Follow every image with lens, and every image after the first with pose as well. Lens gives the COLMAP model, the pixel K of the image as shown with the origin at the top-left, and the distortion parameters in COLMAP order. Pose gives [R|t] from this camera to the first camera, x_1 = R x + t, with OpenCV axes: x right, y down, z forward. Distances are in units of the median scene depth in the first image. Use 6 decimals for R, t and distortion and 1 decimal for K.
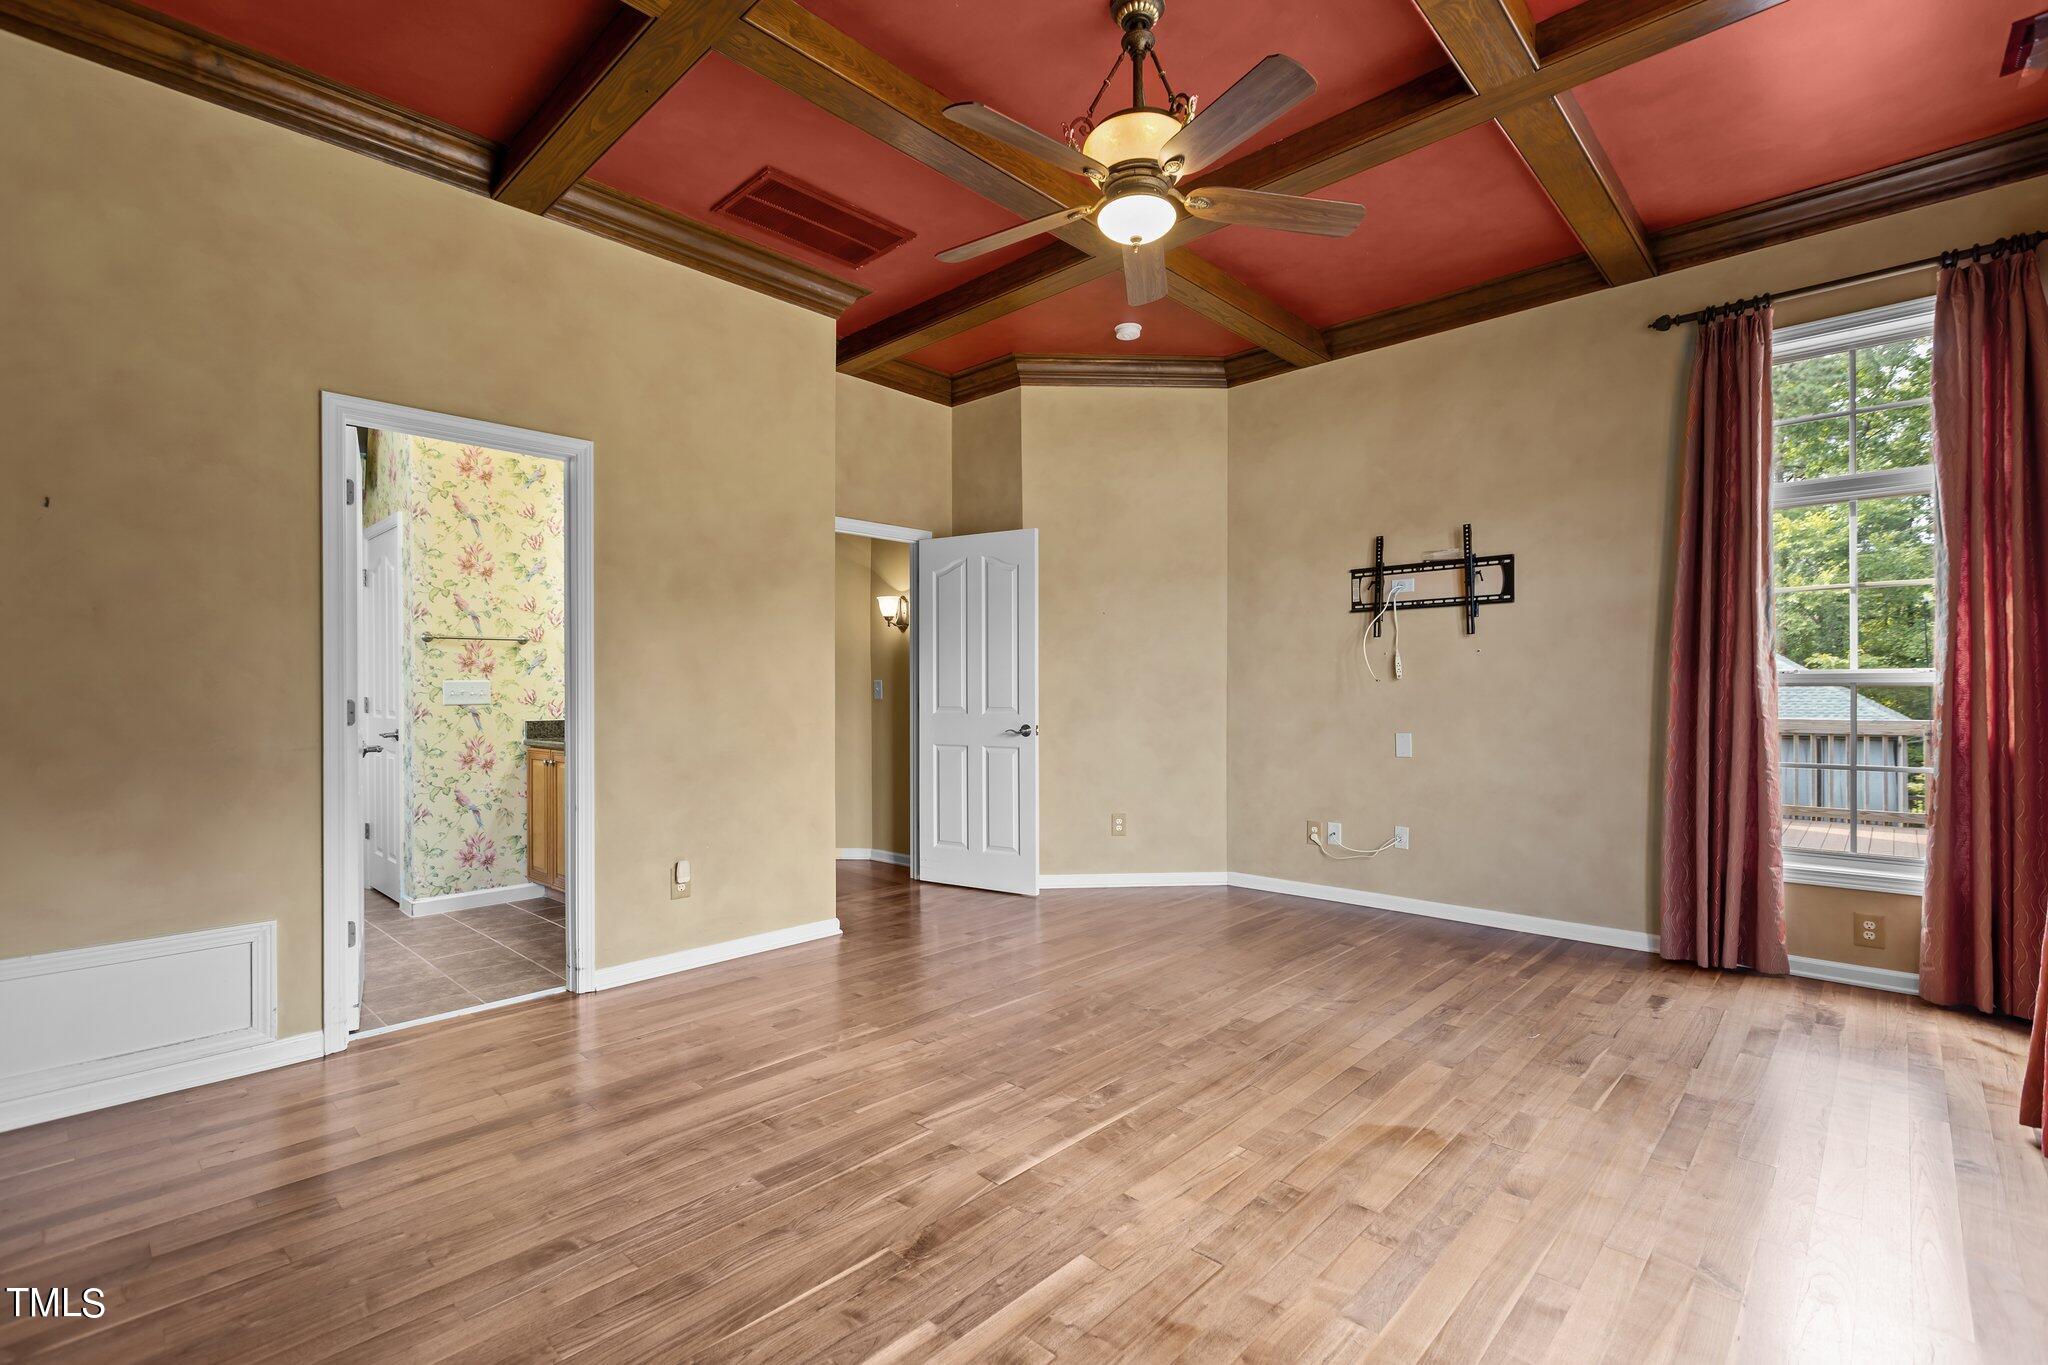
lens RADIAL K [[916.6, 0, 1030.6], [0, 916.6, 692.2], [0, 0, 1]] dist [0.002982, -0.000206]
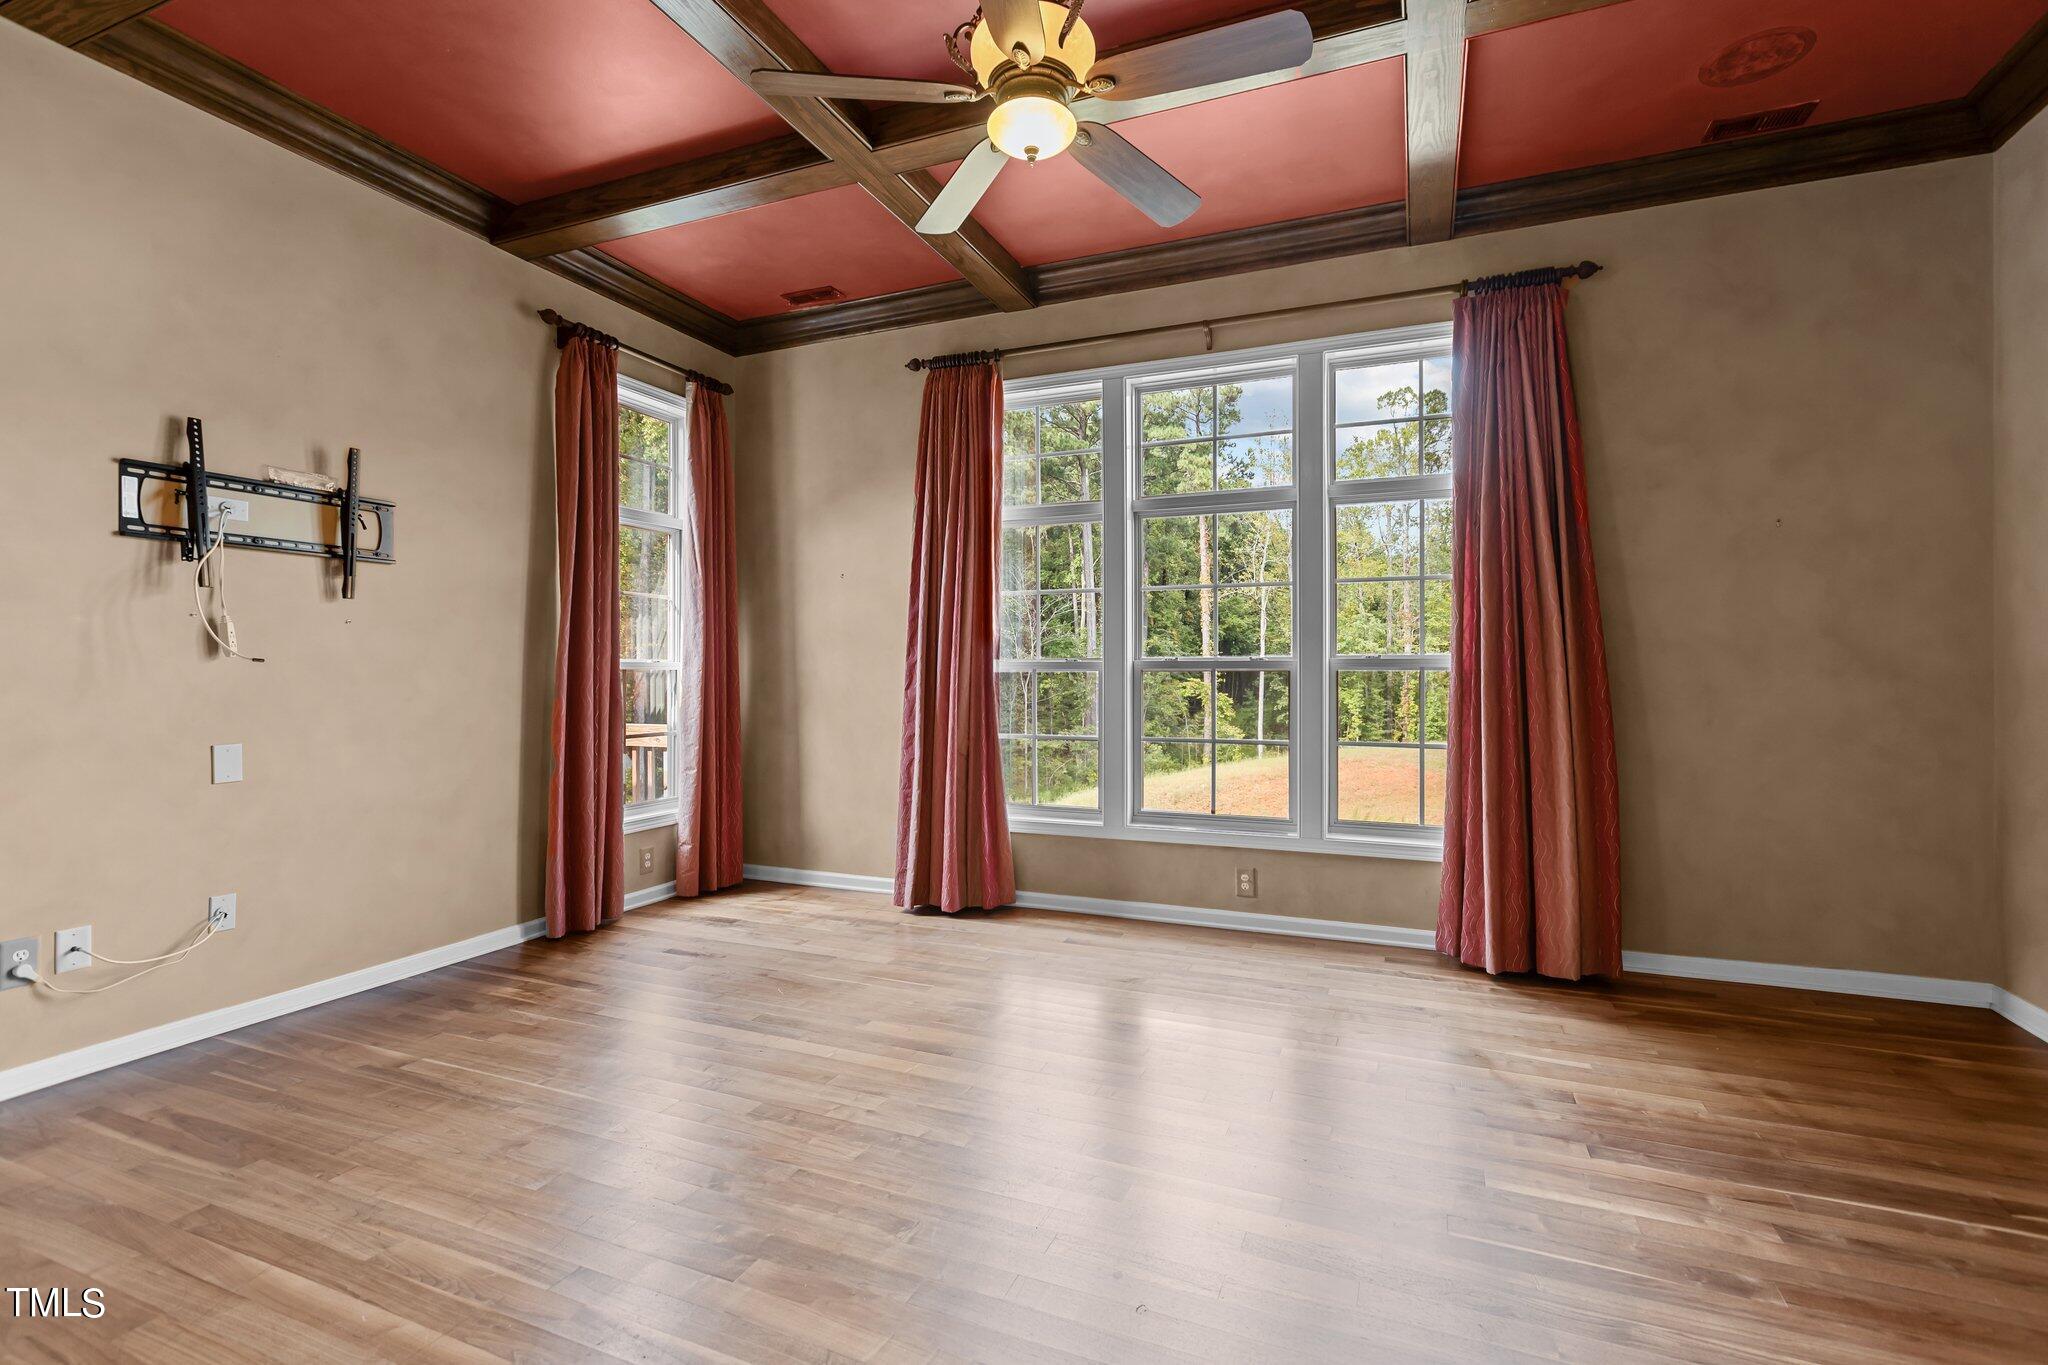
lens RADIAL K [[928.6, 0, 1022.9], [0, 928.6, 674.4], [0, 0, 1]] dist [-0.000483, 0.000205]
pose [[-0.345841, 0.003614, 0.938286, -0.442145], [0.005774, 0.999982, -0.001723, 0.001090], [-0.938275, 0.004822, -0.345856, 0.835158]]
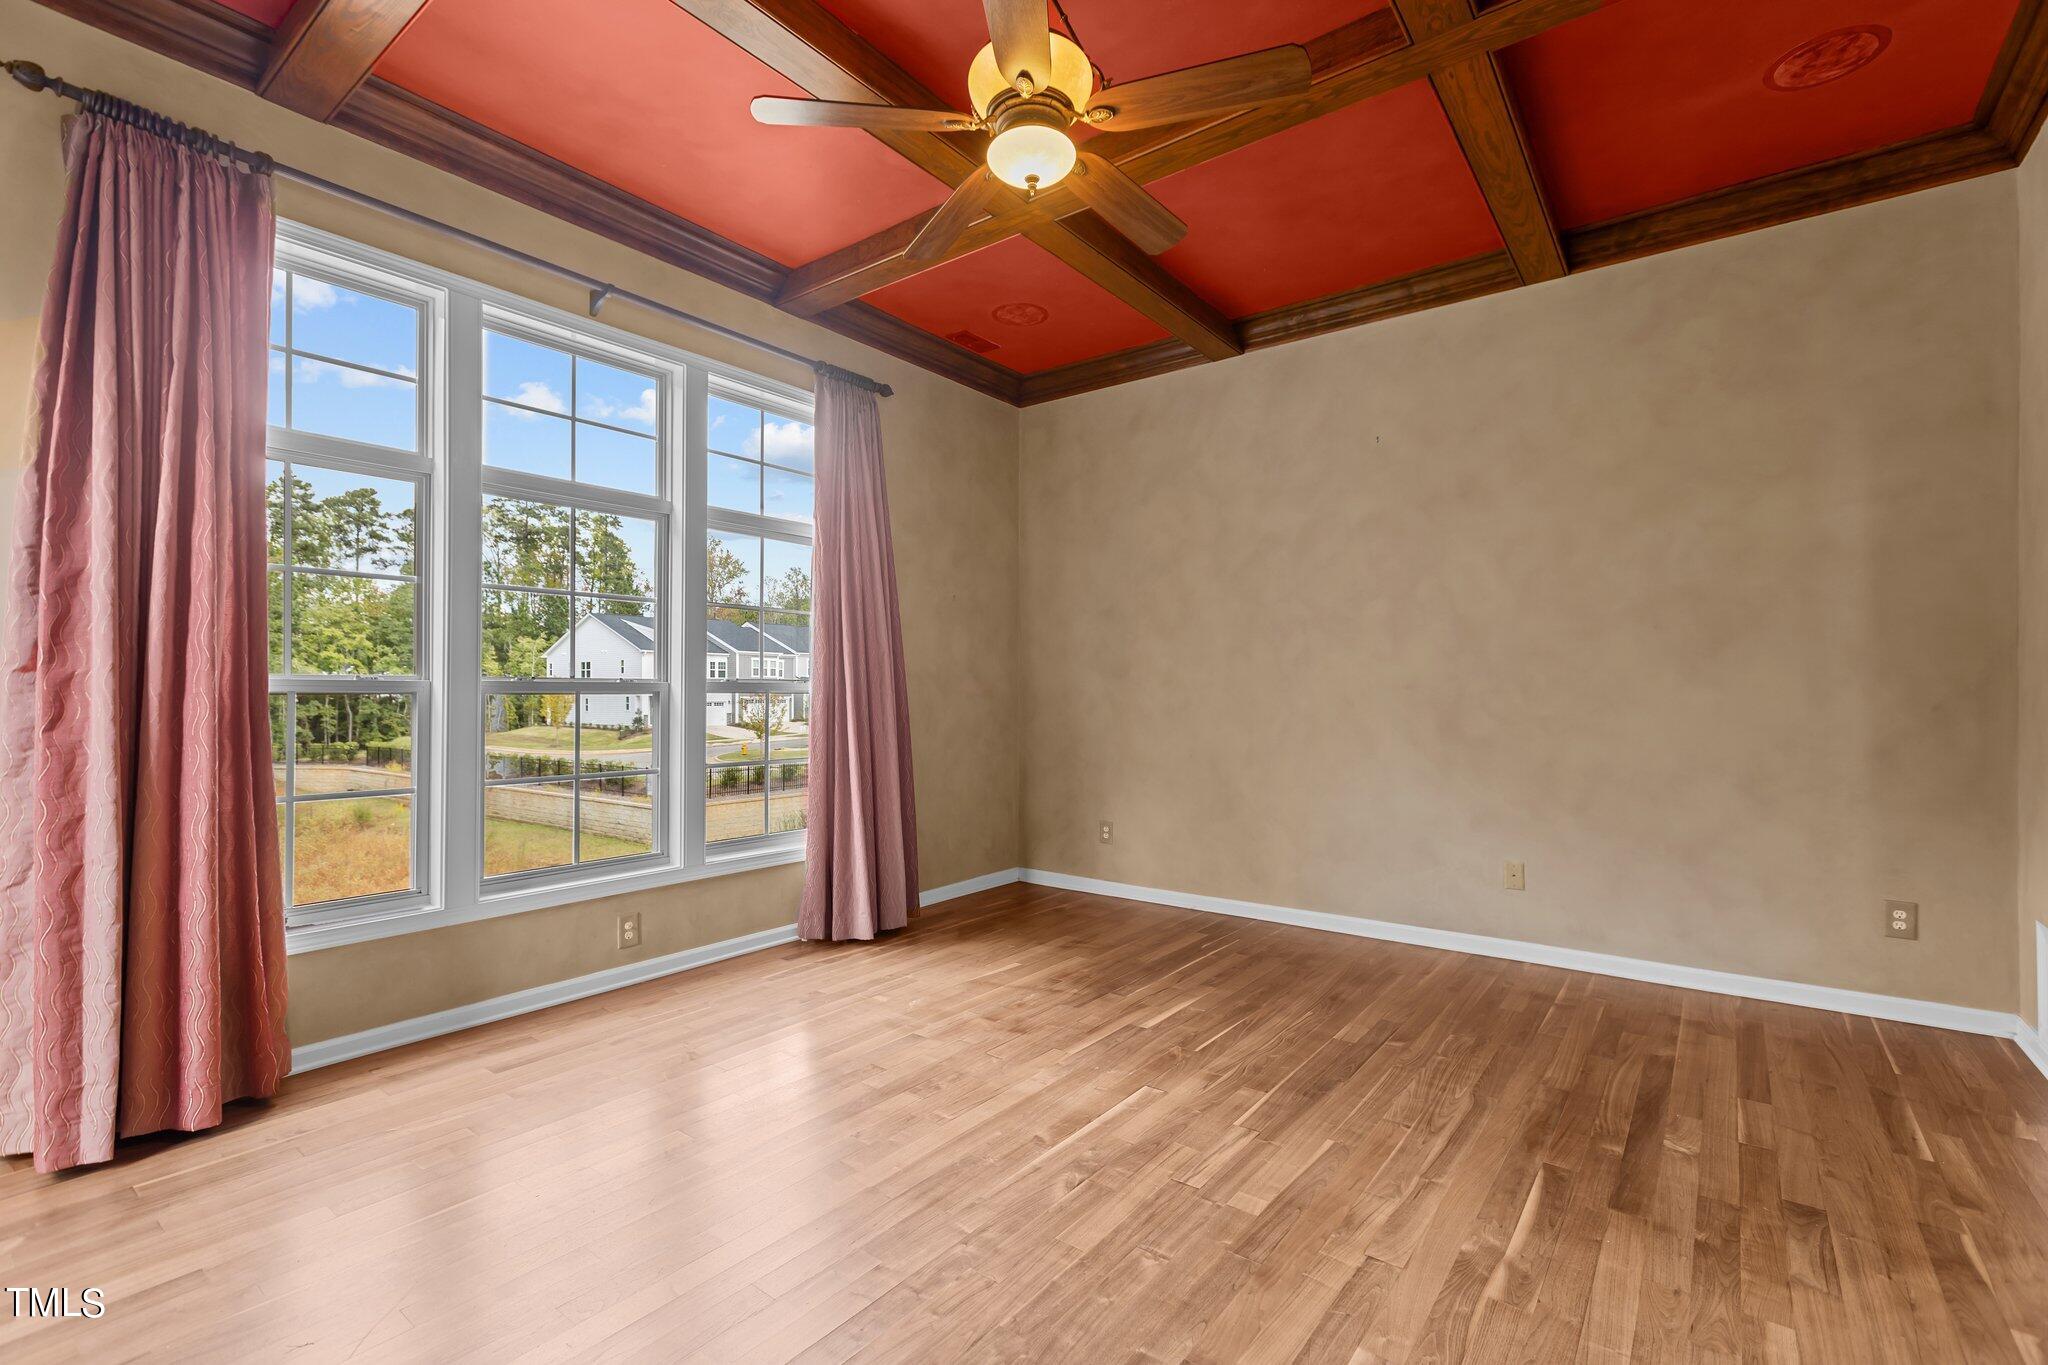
lens RADIAL K [[916.6, 0, 1030.6], [0, 916.6, 692.2], [0, 0, 1]] dist [0.002982, -0.000206]
pose [[-0.994460, 0.005100, -0.104987, 0.133449], [0.004853, 0.999985, 0.002609, -0.004764], [0.104999, 0.002085, -0.994470, 1.187729]]
